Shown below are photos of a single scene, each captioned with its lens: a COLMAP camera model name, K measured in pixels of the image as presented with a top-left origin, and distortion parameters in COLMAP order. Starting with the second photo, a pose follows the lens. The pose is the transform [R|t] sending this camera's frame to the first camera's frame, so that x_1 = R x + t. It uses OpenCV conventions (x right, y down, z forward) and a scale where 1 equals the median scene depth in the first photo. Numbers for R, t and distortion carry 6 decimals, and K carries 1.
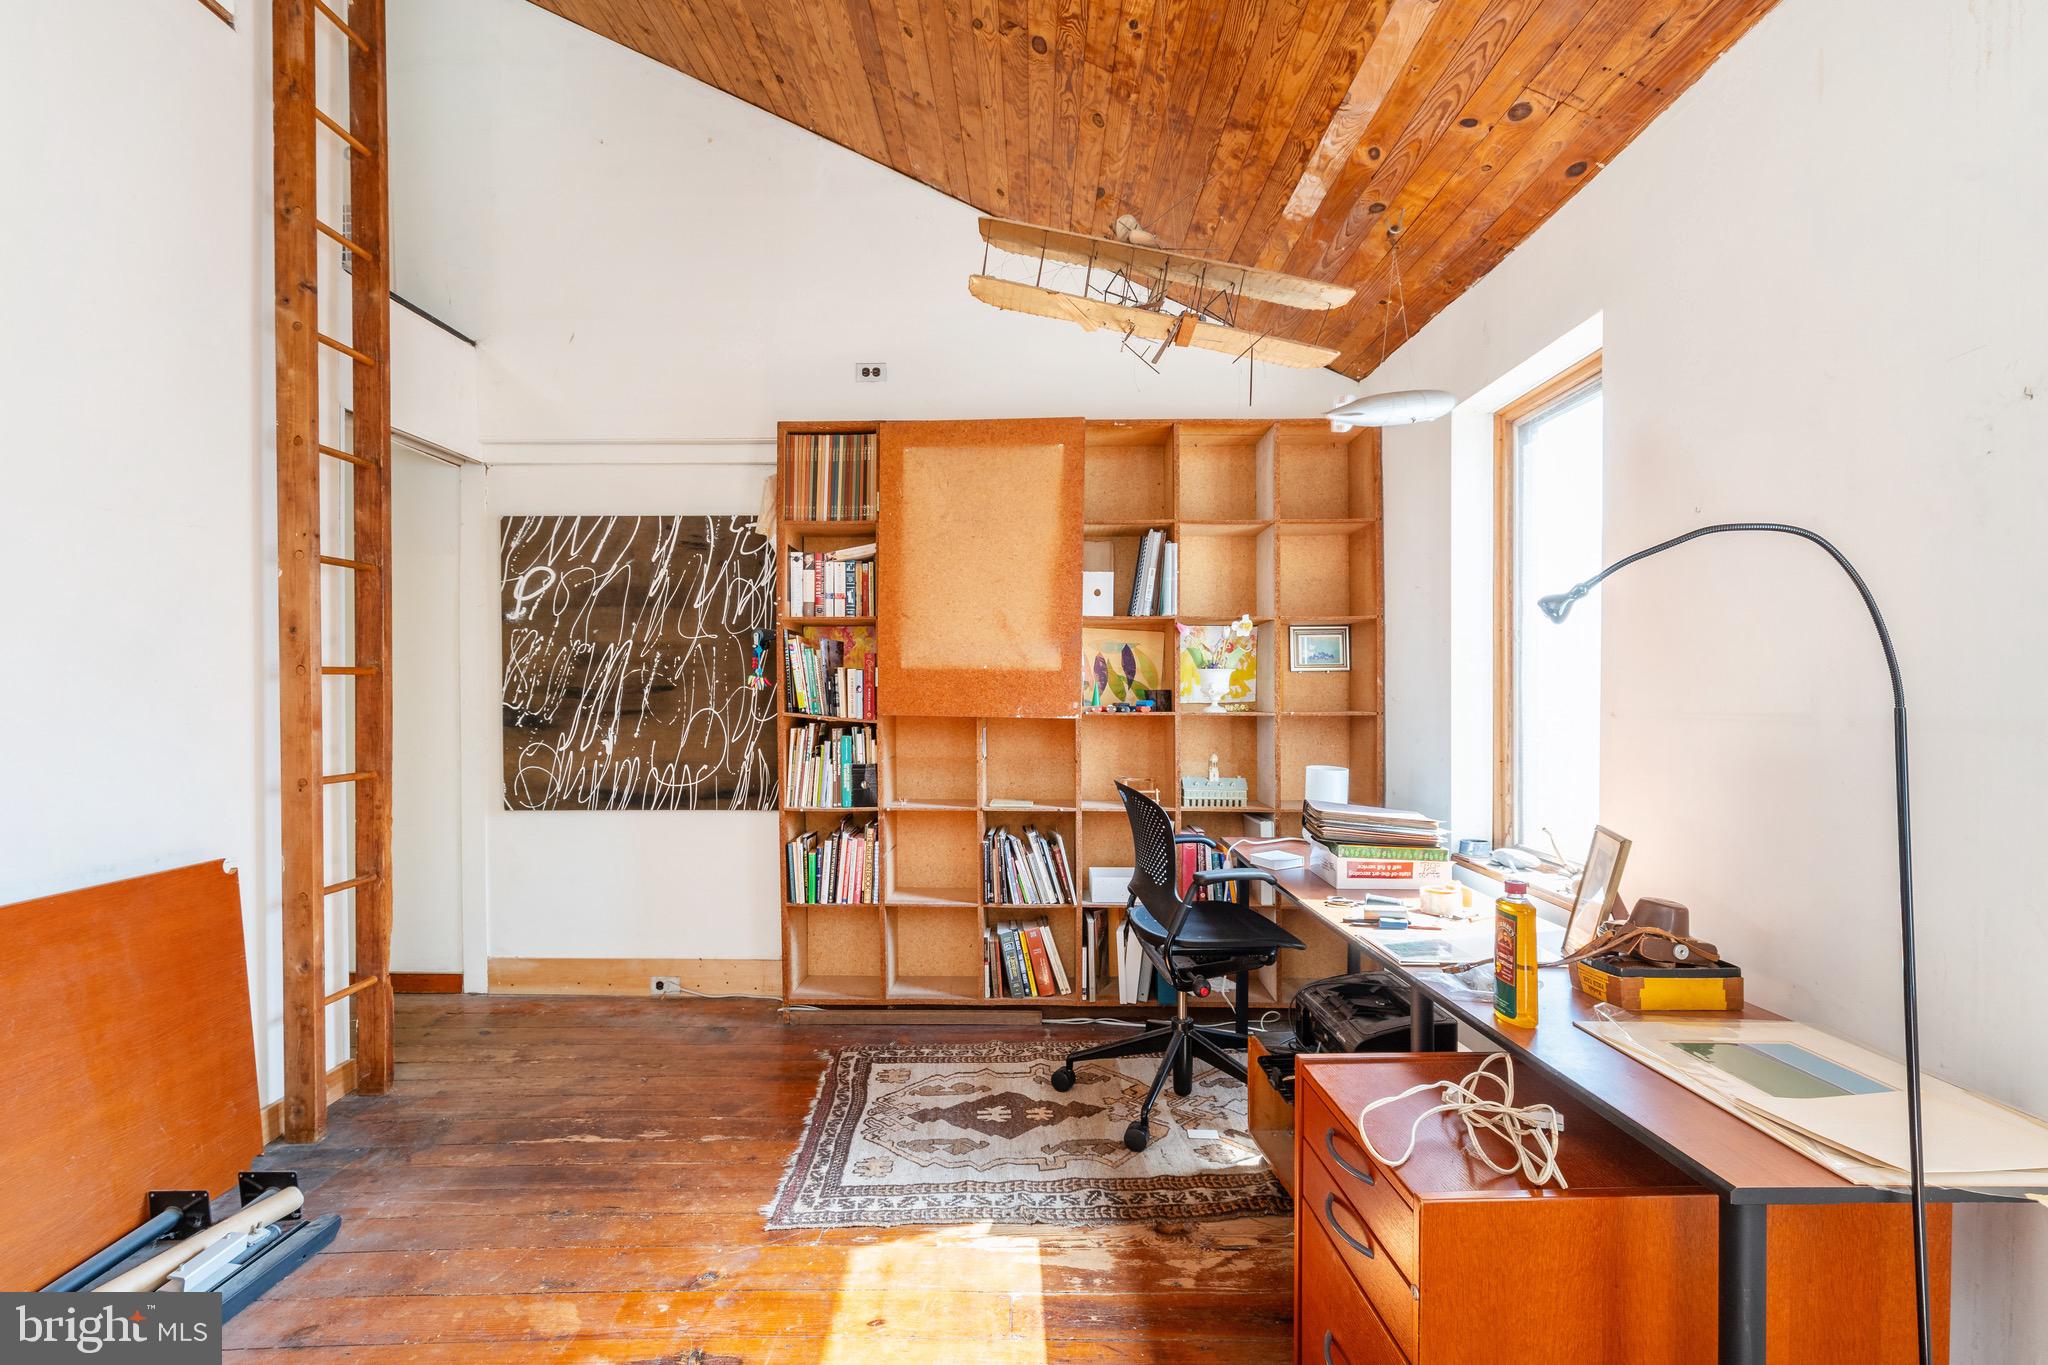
lens RADIAL K [[931.4, 0, 1016.3], [0, 931.4, 688.0], [0, 0, 1]] dist [0.004596, 0.000446]
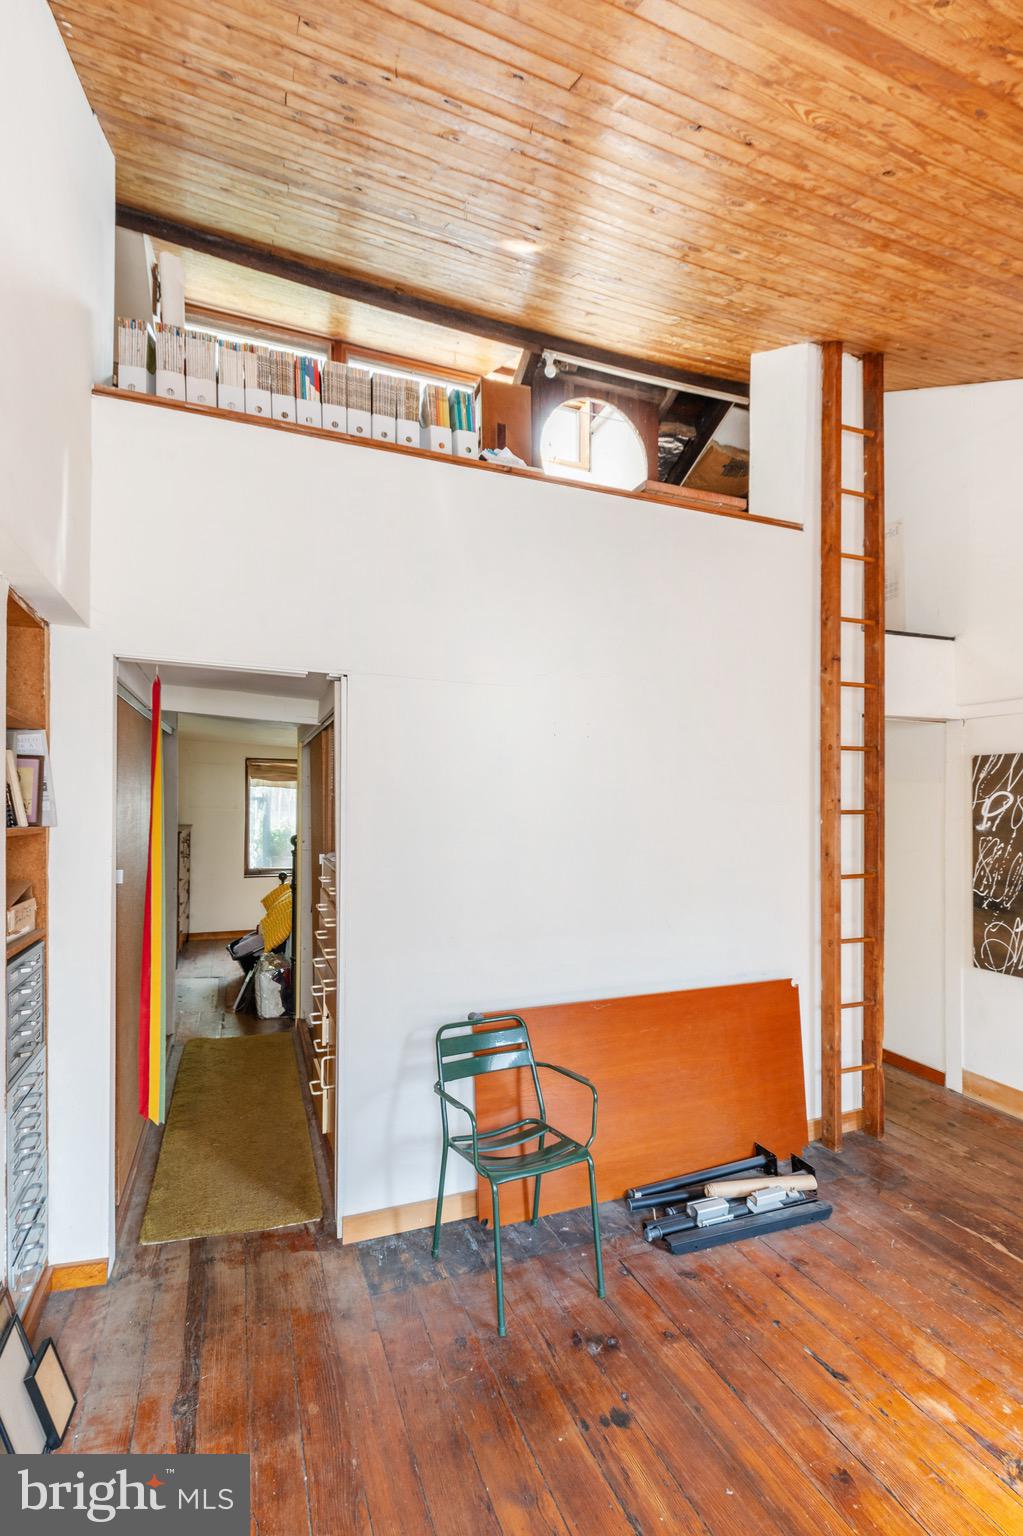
lens RADIAL K [[698.5, 0, 511.7], [0, 698.5, 787.8], [0, 0, 1]] dist [0.004596, 0.000446]
pose [[0.381078, -0.003837, -0.924535, 0.218930], [-0.011865, 0.999889, -0.009040, -0.166877], [0.924467, 0.014414, 0.380990, -0.056103]]
